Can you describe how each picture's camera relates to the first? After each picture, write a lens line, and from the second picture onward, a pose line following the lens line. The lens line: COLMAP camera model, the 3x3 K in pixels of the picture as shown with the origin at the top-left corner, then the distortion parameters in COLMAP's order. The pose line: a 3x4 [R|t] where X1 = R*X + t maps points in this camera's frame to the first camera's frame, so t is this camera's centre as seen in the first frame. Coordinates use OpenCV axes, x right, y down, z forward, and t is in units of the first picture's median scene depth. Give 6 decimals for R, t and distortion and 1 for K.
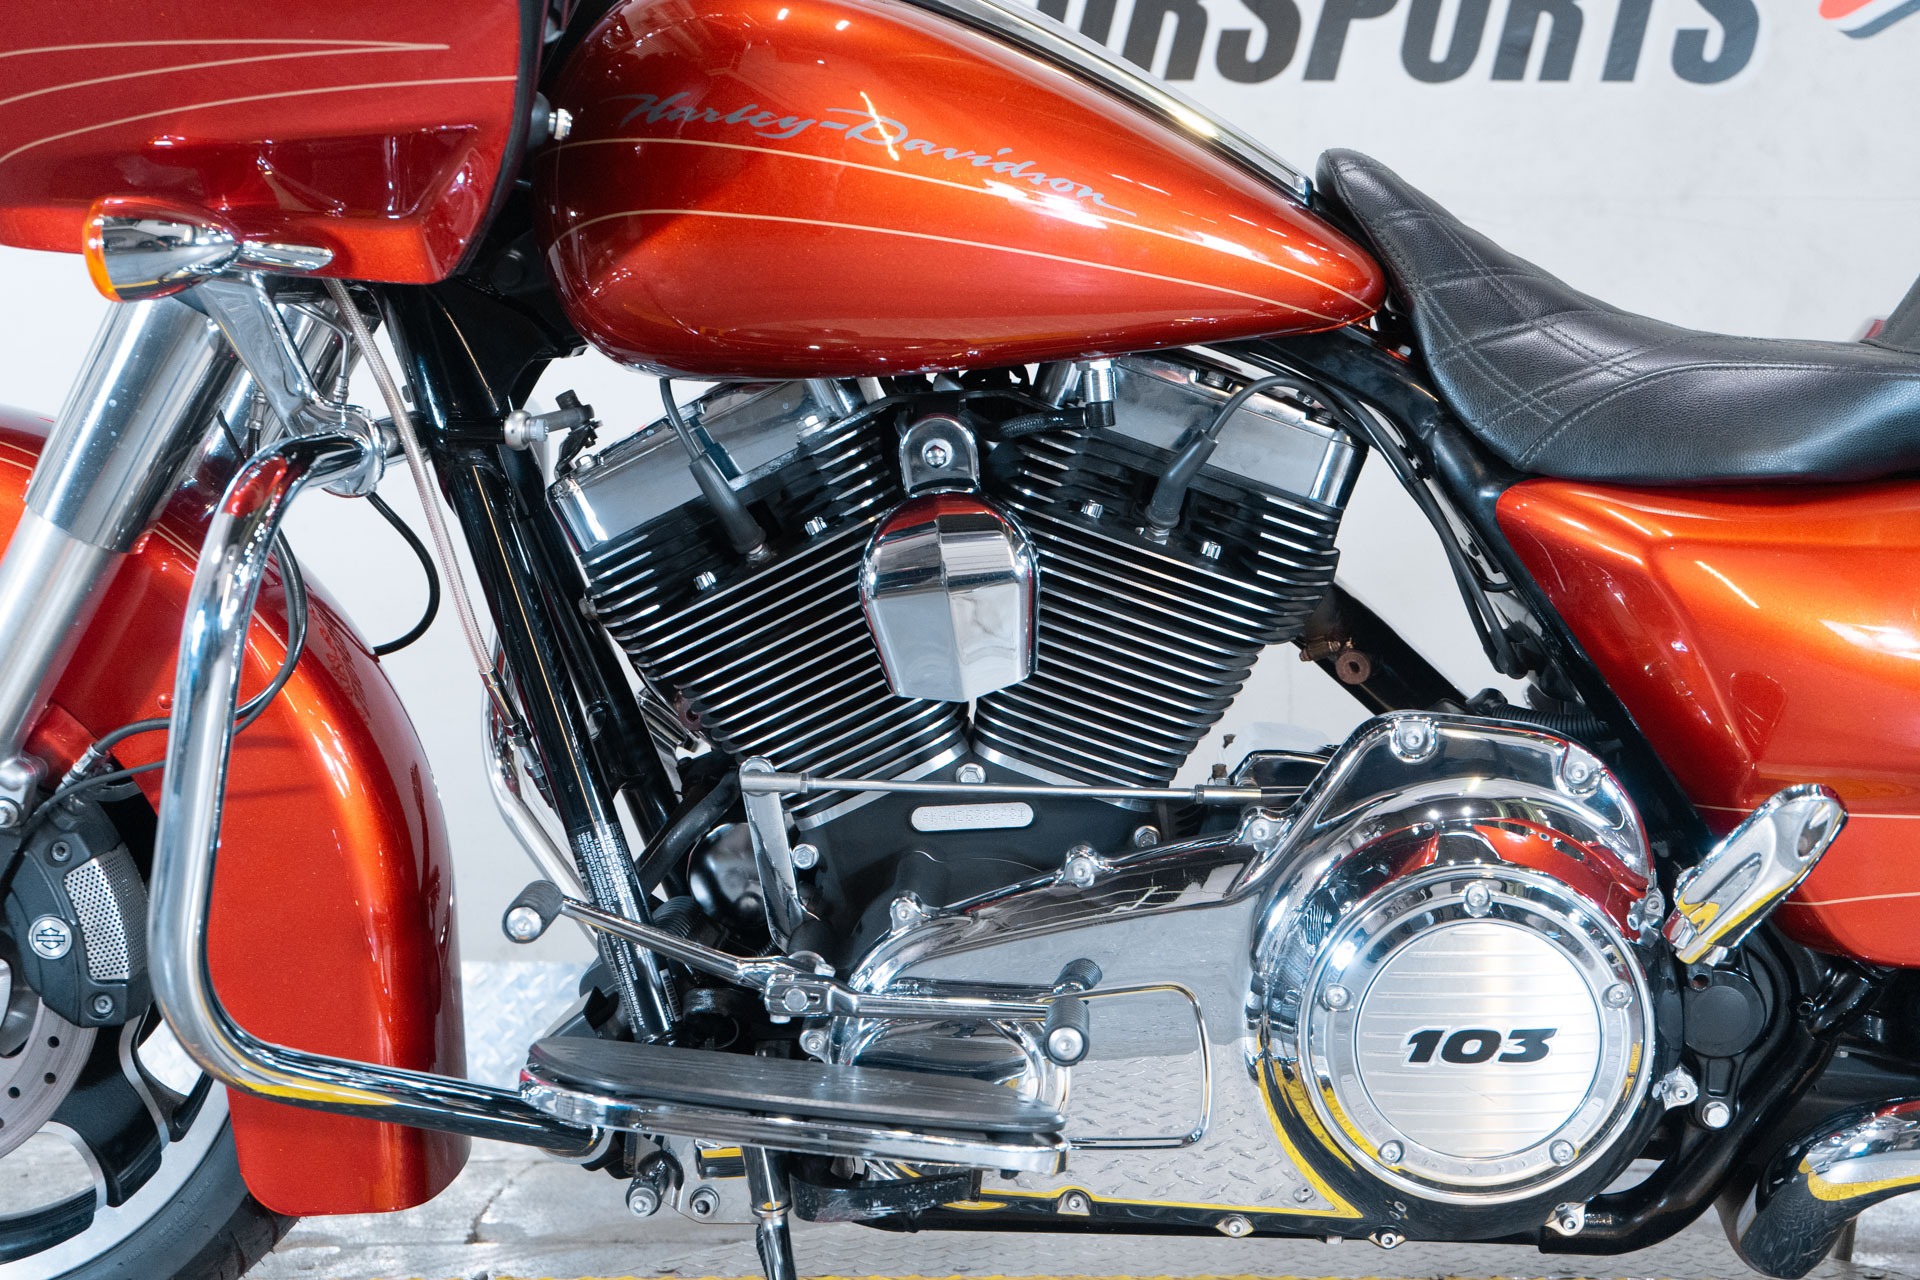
lens RADIAL K [[2561.4, 0, 986.3], [0, 2561.4, 583.3], [0, 0, 1]] dist [0.074951, 0.028777]
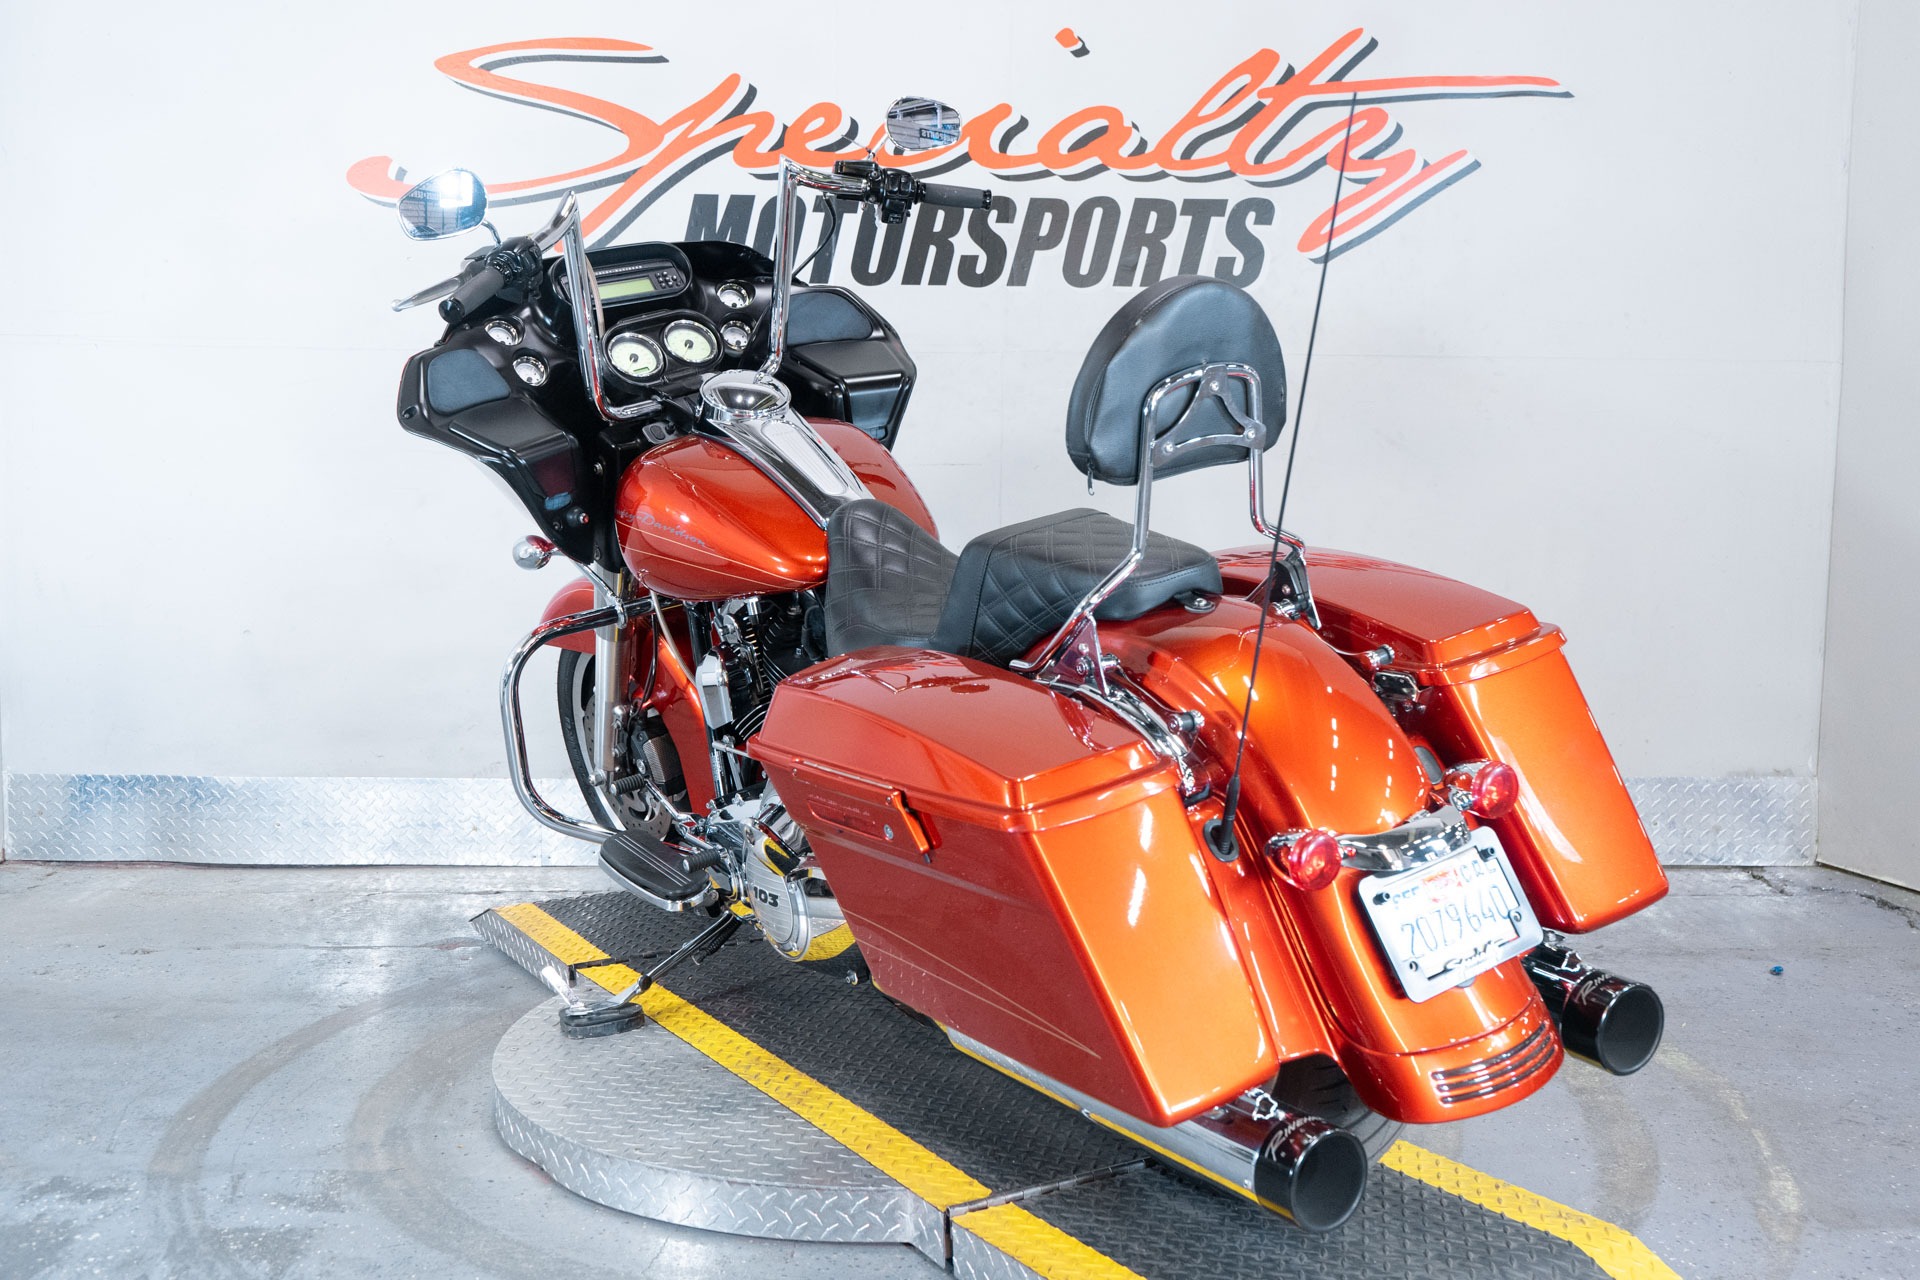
lens RADIAL K [[1902.9, 0, 960.0], [0, 1902.9, 640.0], [0, 0, 1]] dist [0.013431, -0.012633]
pose [[0.999965, -0.003144, 0.007783, 0.164678], [0.002007, 0.989866, 0.141991, -0.289420], [-0.008151, -0.141970, 0.989837, -0.663184]]
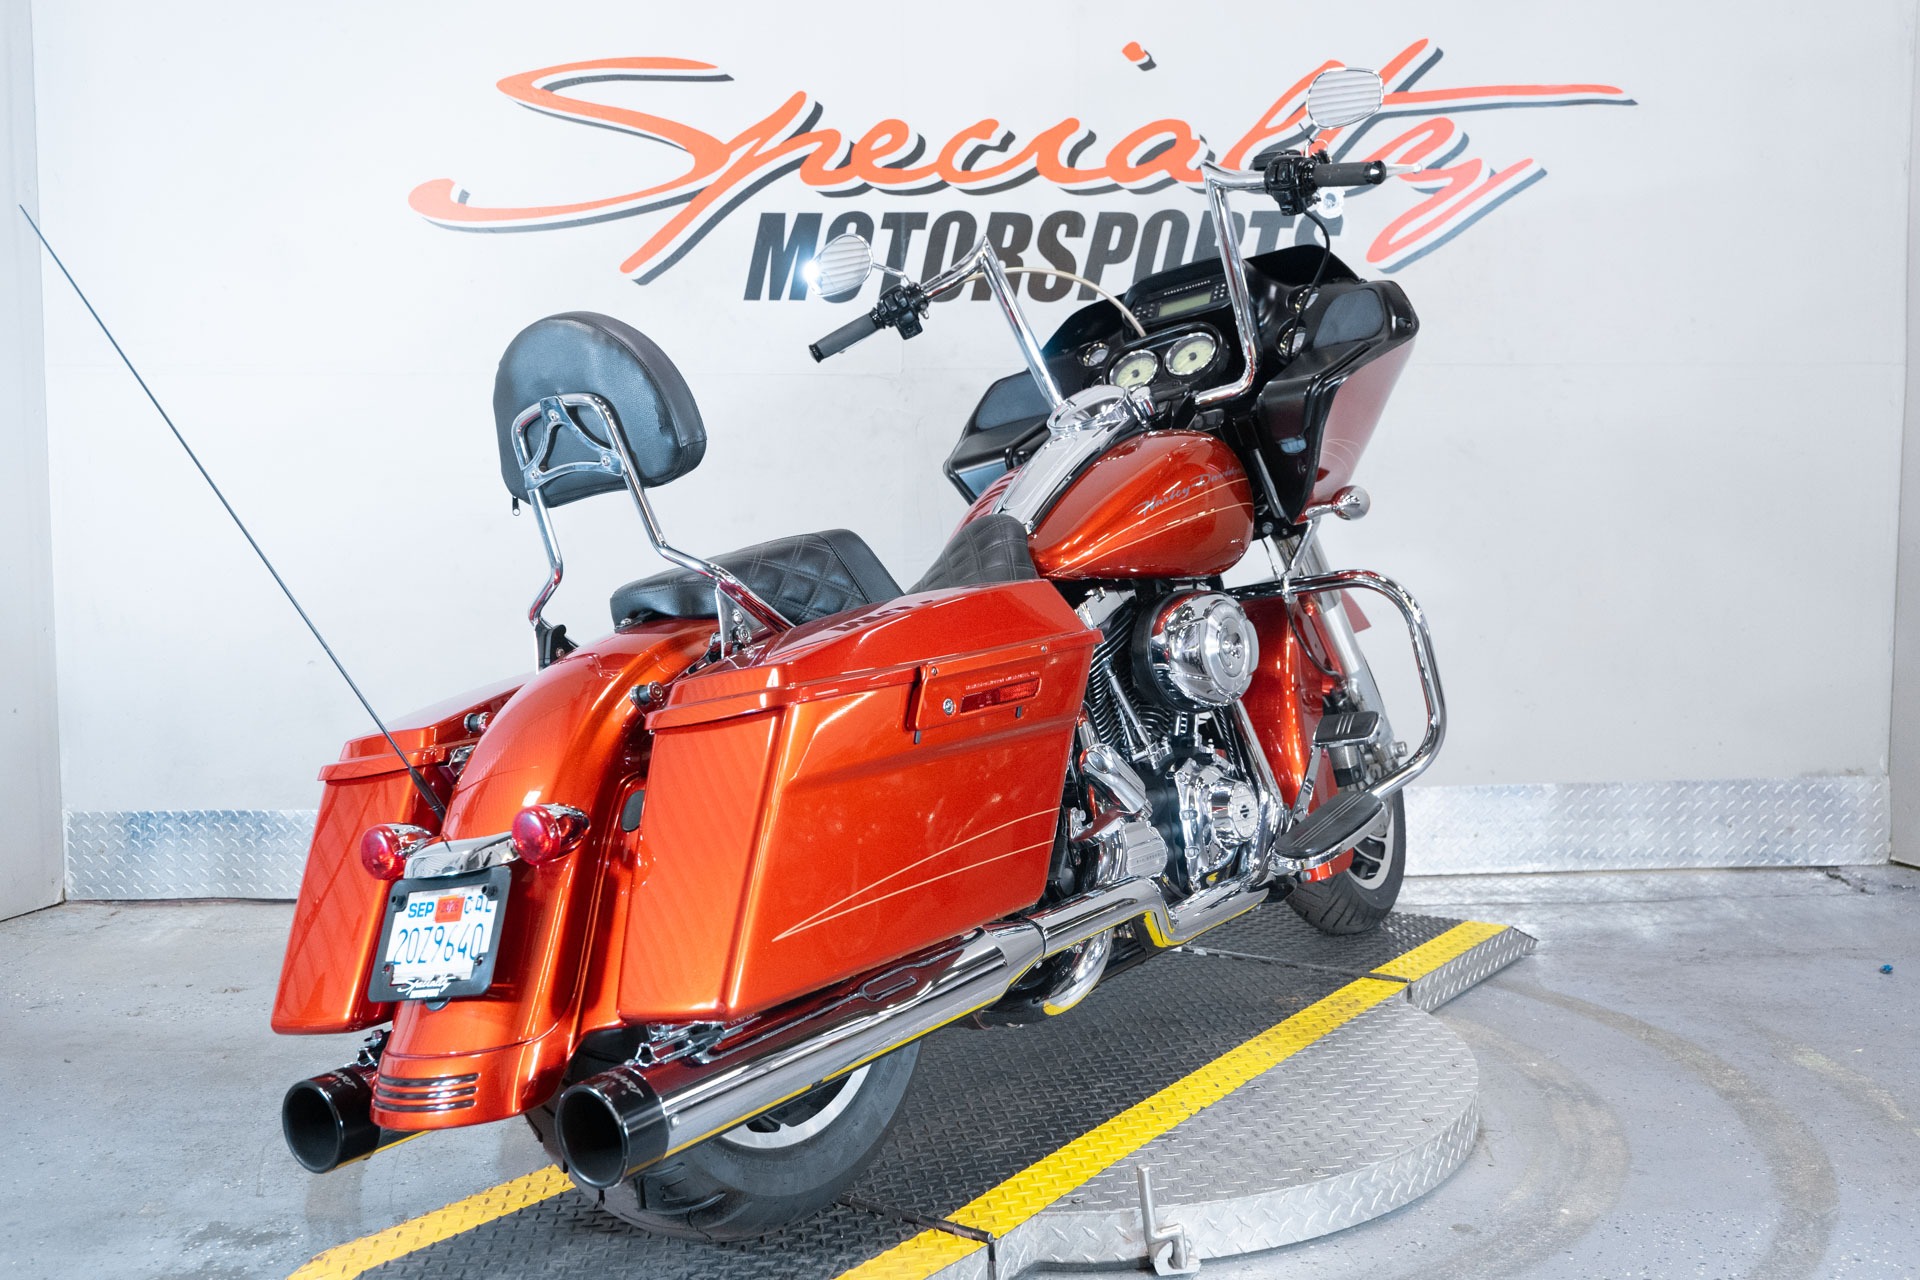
lens RADIAL K [[1904.7, 0, 960.0], [0, 1904.7, 640.0], [0, 0, 1]] dist [0.009885, -0.004915]
pose [[0.999176, -0.022714, 0.033639, -0.011527], [0.018056, 0.990978, 0.132806, -0.287922], [-0.036352, -0.132089, 0.990571, -0.645831]]
